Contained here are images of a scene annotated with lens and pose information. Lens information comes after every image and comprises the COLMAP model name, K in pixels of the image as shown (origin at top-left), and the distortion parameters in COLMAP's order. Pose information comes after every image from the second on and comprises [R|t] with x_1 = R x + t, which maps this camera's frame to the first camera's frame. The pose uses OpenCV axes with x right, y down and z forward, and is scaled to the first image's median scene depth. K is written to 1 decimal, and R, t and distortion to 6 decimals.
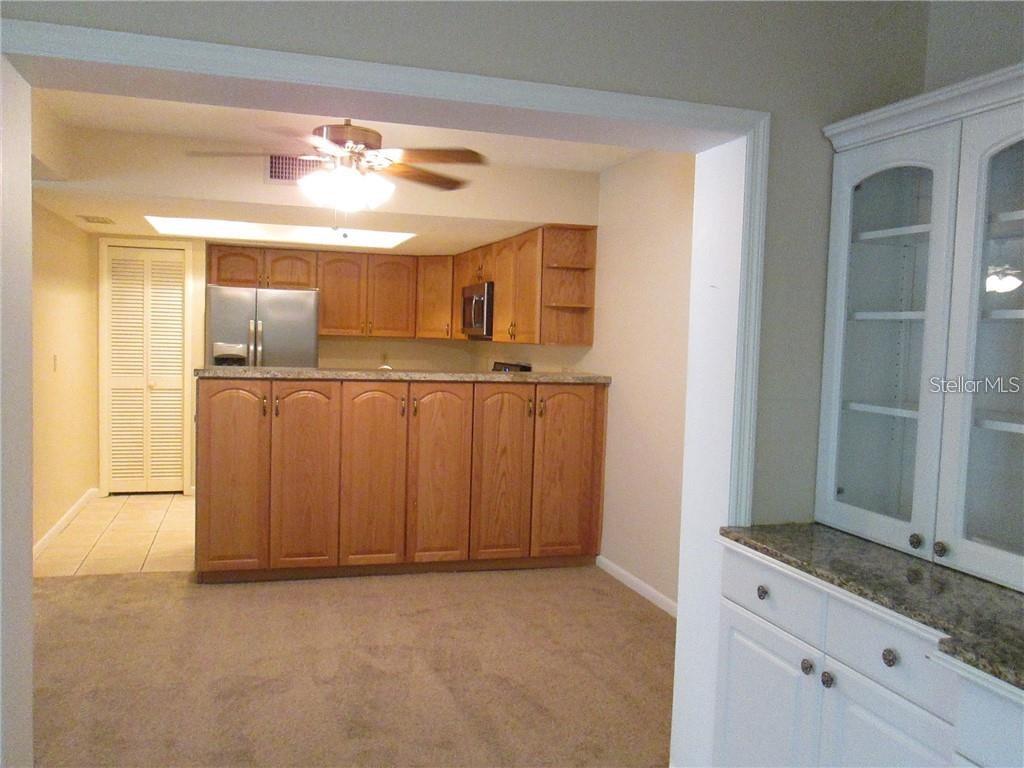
lens RADIAL K [[853.5, 0, 510.6], [0, 853.5, 386.1], [0, 0, 1]] dist [-0.048486, 0.037882]
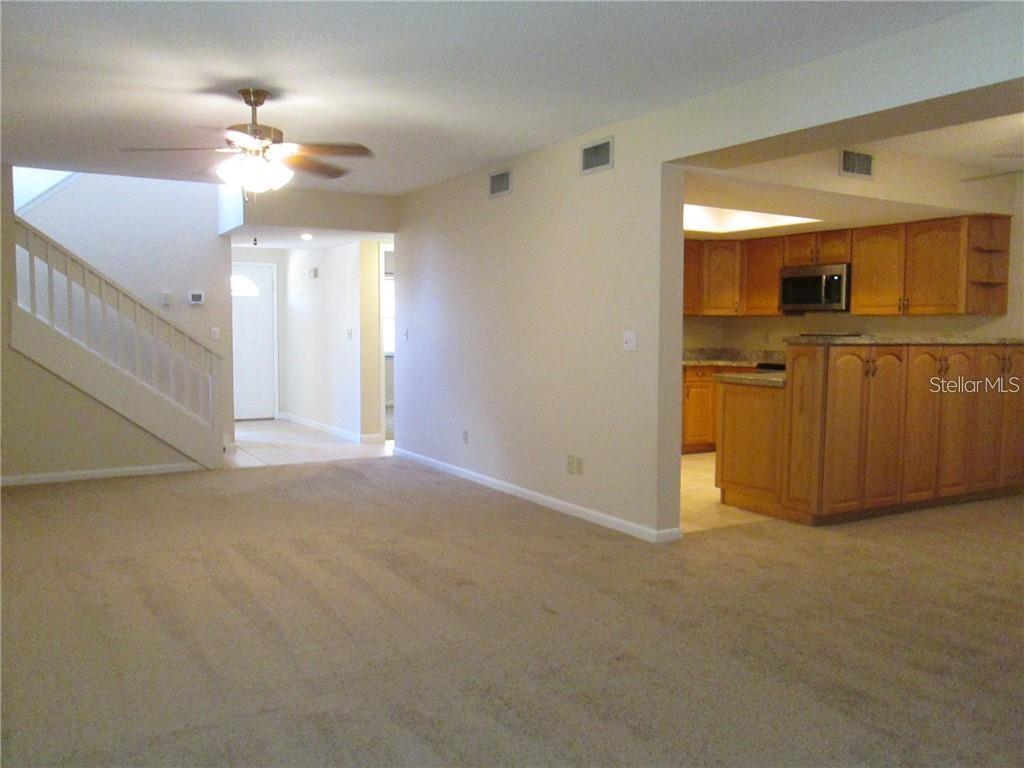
lens RADIAL K [[853.5, 0, 515.2], [0, 853.5, 384.7], [0, 0, 1]] dist [-0.048486, 0.037882]
pose [[0.974933, -0.036678, 0.219456, -0.858758], [0.034185, 0.999301, 0.015151, 0.010343], [-0.219858, -0.007269, 0.975505, -0.017386]]
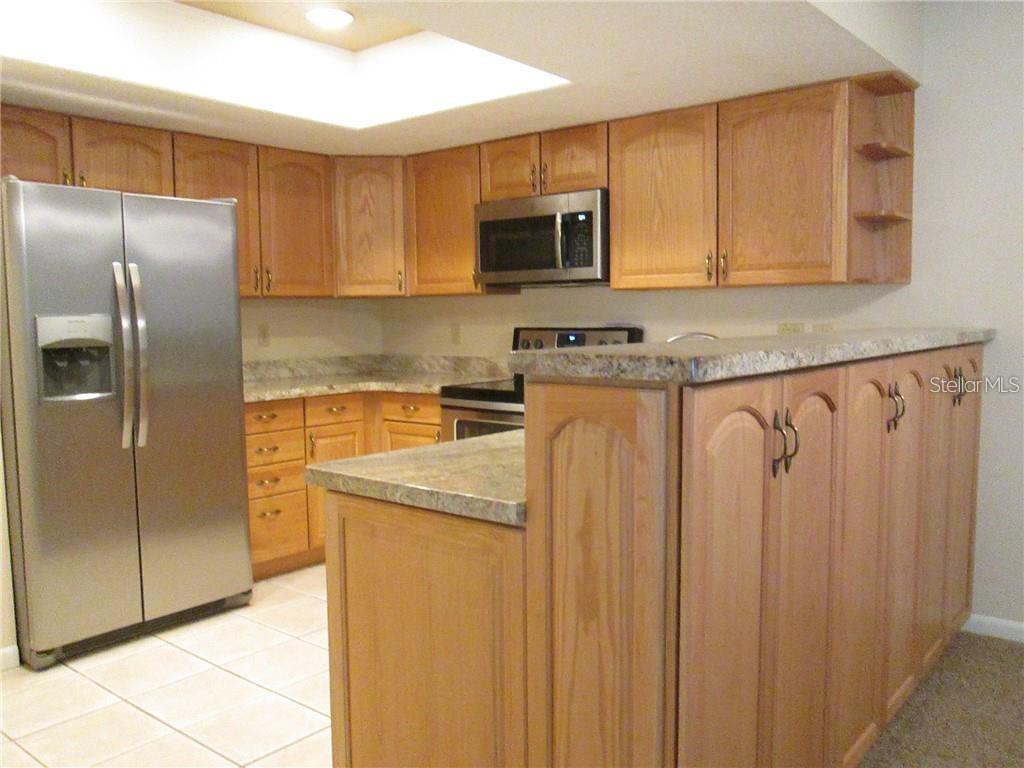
lens RADIAL K [[853.5, 0, 518.7], [0, 853.5, 382.4], [0, 0, 1]] dist [-0.048486, 0.037882]
pose [[0.833025, -0.085867, 0.546531, -0.487291], [0.071552, 0.996306, 0.047473, -0.024849], [-0.548588, -0.000441, 0.836092, 0.646140]]
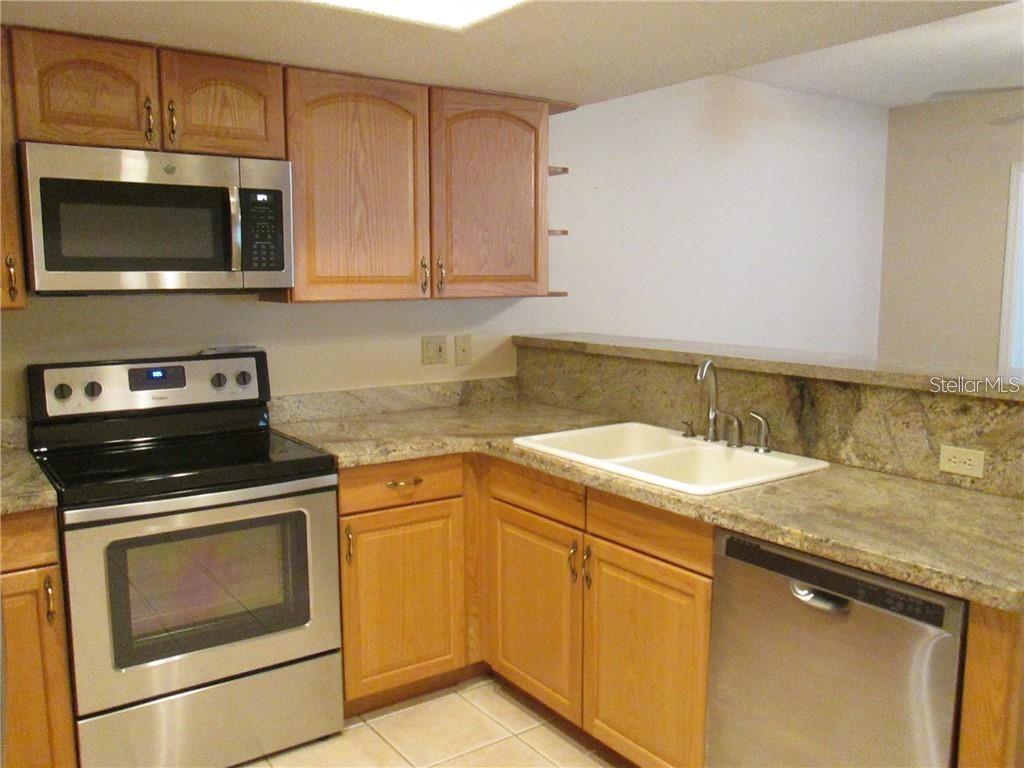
lens RADIAL K [[853.5, 0, 511.3], [0, 853.5, 384.4], [0, 0, 1]] dist [-0.048486, 0.037882]
pose [[-0.296260, -0.149572, 0.943323, -0.557507], [0.050971, 0.983778, 0.171994, -0.096224], [-0.953746, 0.099038, -0.283830, 1.227460]]
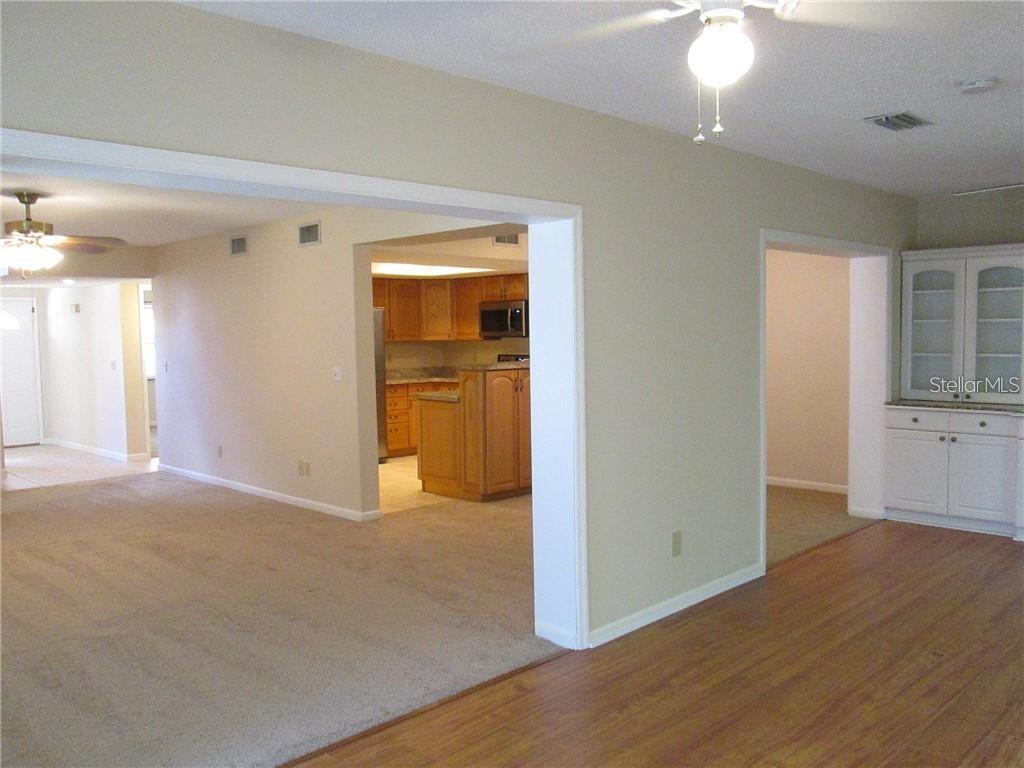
lens RADIAL K [[853.5, 0, 511.8], [0, 853.5, 384.3], [0, 0, 1]] dist [-0.048486, 0.037882]
pose [[0.888526, -0.072573, 0.453050, -0.871542], [0.069726, 0.997301, 0.023008, -0.014627], [-0.453497, 0.011146, 0.891188, -0.367301]]
